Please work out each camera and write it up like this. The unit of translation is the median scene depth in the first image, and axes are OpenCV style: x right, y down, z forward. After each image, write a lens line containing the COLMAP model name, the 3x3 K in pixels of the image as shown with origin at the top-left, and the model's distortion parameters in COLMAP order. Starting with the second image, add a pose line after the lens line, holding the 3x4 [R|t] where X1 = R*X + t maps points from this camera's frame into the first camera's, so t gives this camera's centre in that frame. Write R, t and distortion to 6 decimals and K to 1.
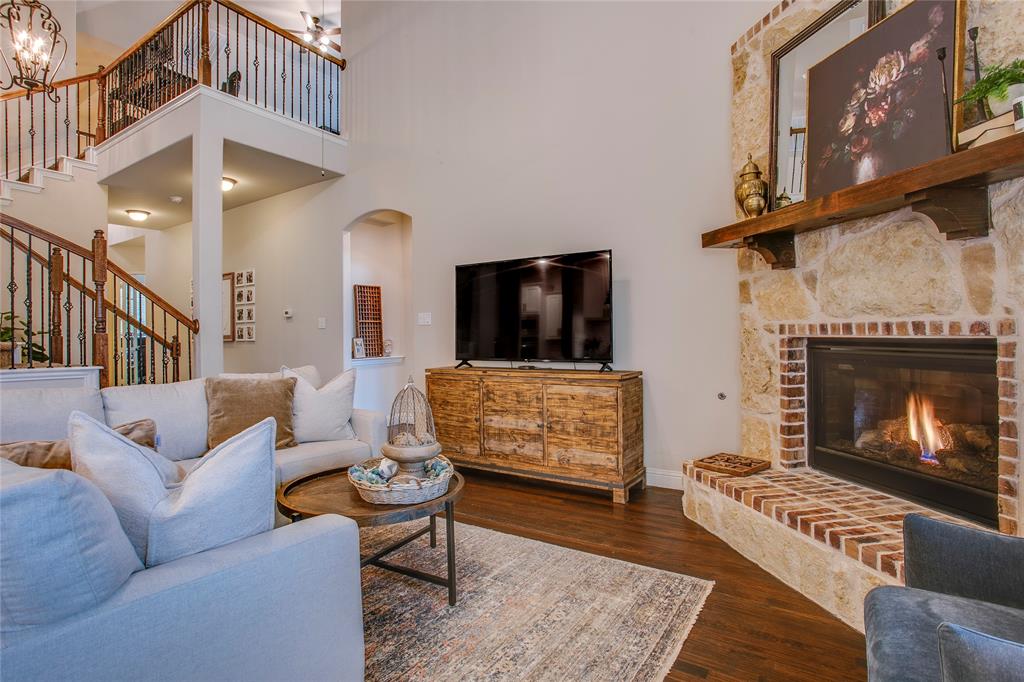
lens RADIAL K [[498.5, 0, 512.7], [0, 498.5, 330.5], [0, 0, 1]] dist [-0.001177, -0.000218]
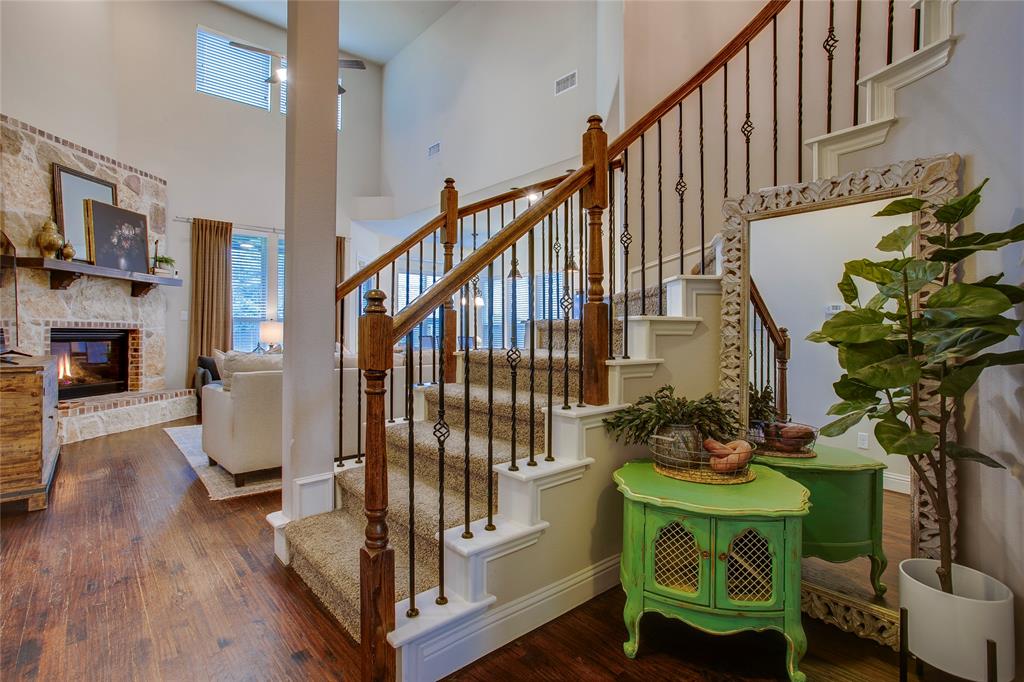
lens RADIAL K [[498.5, 0, 512.7], [0, 498.5, 330.5], [0, 0, 1]] dist [-0.001177, -0.000218]
pose [[-0.959559, -0.000829, 0.281508, -1.706688], [-0.004795, 0.999899, -0.013398, 0.042738], [-0.281468, -0.014206, -0.959465, 2.541253]]
